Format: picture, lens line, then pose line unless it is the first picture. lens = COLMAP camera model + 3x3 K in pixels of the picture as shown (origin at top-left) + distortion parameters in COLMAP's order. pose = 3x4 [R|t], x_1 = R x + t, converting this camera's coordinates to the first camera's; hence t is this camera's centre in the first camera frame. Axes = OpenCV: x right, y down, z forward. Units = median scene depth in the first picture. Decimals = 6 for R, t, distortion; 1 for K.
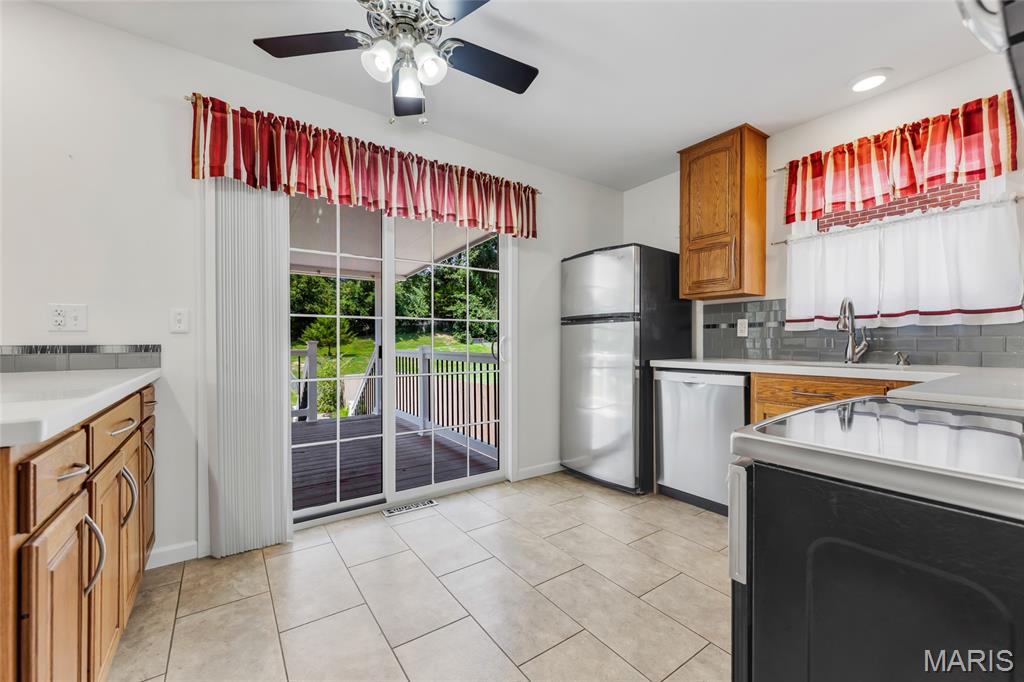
lens RADIAL K [[410.9, 0, 507.7], [0, 410.9, 342.8], [0, 0, 1]] dist [0.009888, -0.001682]
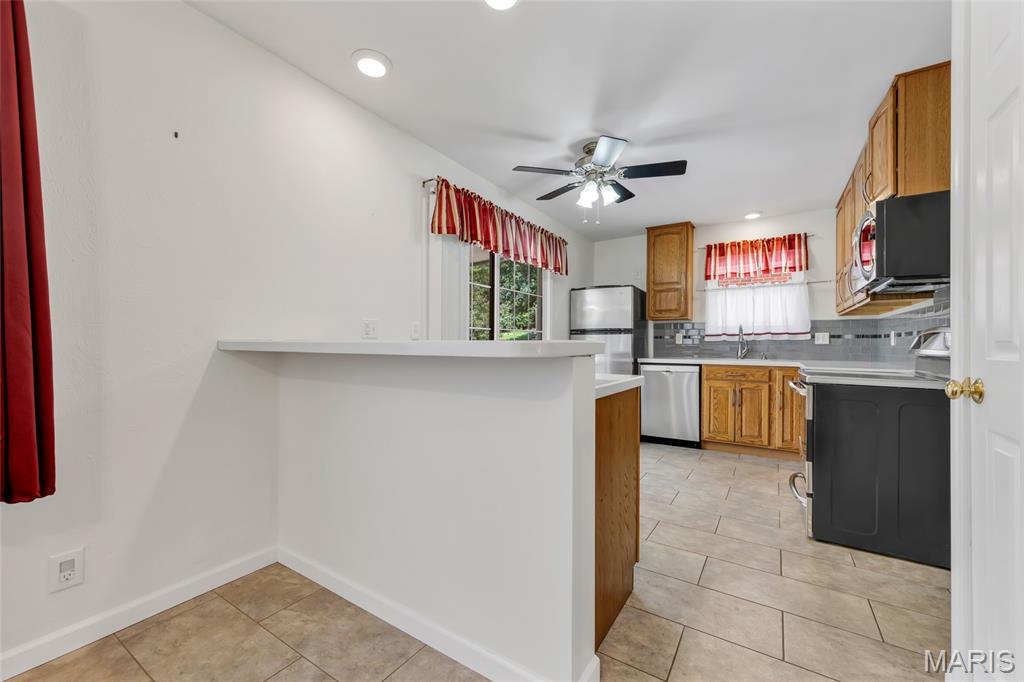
lens RADIAL K [[410.9, 0, 505.8], [0, 410.9, 344.8], [0, 0, 1]] dist [0.009888, -0.001682]
pose [[0.927675, 0.006301, 0.373334, -0.872082], [-0.005646, 0.999980, -0.002846, -0.003891], [-0.373345, 0.000532, 0.927693, -0.349726]]
